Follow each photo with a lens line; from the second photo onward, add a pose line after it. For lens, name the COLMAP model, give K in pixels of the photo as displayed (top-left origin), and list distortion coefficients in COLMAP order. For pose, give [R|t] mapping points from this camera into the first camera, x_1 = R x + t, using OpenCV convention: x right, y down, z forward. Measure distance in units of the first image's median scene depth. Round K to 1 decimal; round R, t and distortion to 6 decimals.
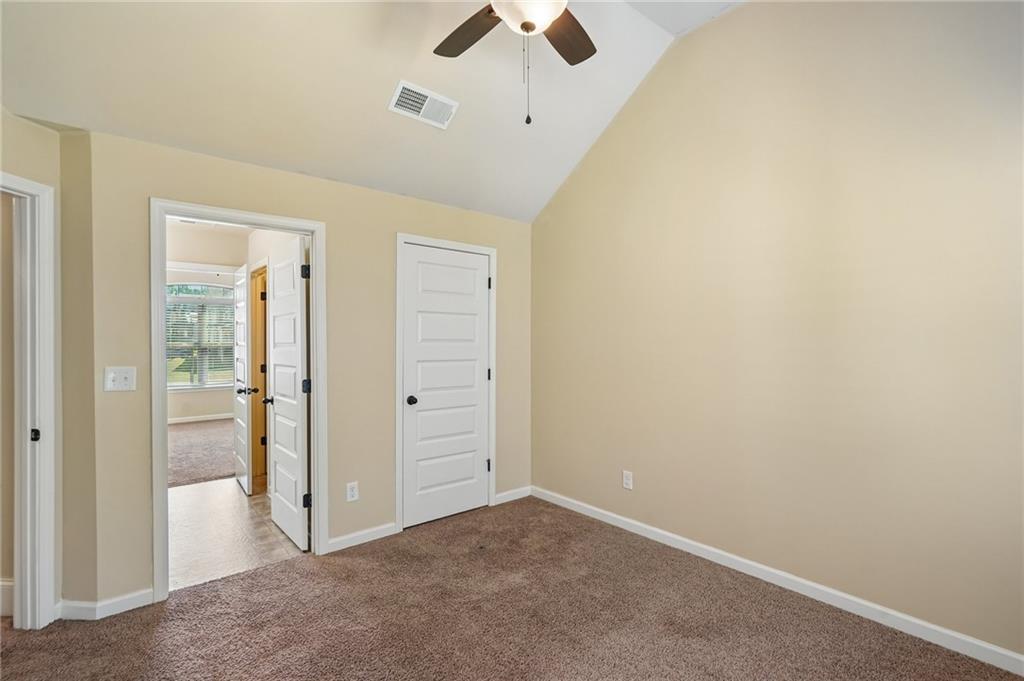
lens RADIAL K [[470.4, 0, 502.1], [0, 470.4, 342.9], [0, 0, 1]] dist [-0.001524, -0.000119]
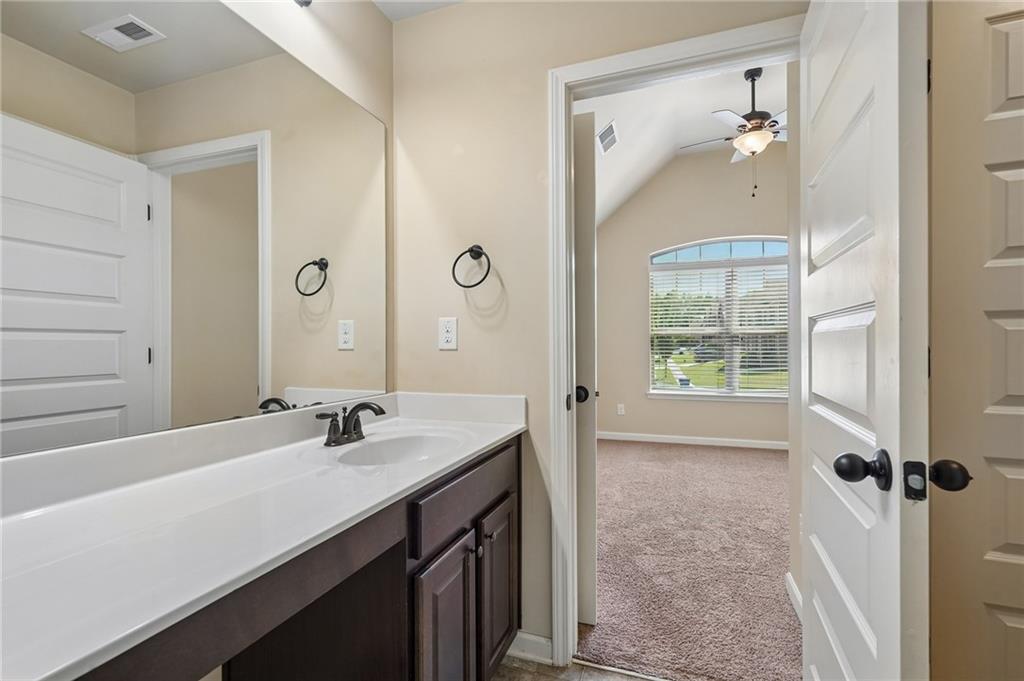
lens RADIAL K [[470.4, 0, 510.1], [0, 470.4, 341.1], [0, 0, 1]] dist [-0.001524, -0.000119]
pose [[0.515960, -0.010878, -0.856544, -0.462647], [-0.003242, 0.999887, -0.014652, 0.056664], [0.856607, 0.010337, 0.515866, 0.782189]]
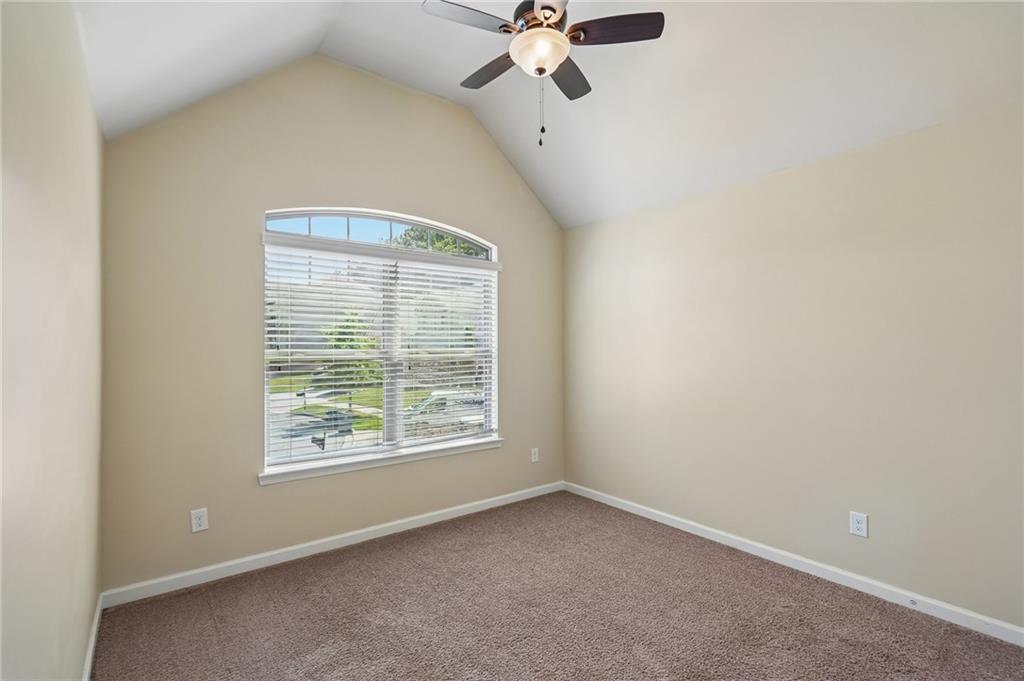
lens RADIAL K [[470.4, 0, 507.1], [0, 470.4, 343.6], [0, 0, 1]] dist [-0.001524, -0.000119]
pose [[0.999842, -0.000638, -0.017748, -1.033385], [0.000370, 0.999887, -0.015047, -0.001053], [0.017755, 0.015038, 0.999729, 1.118028]]
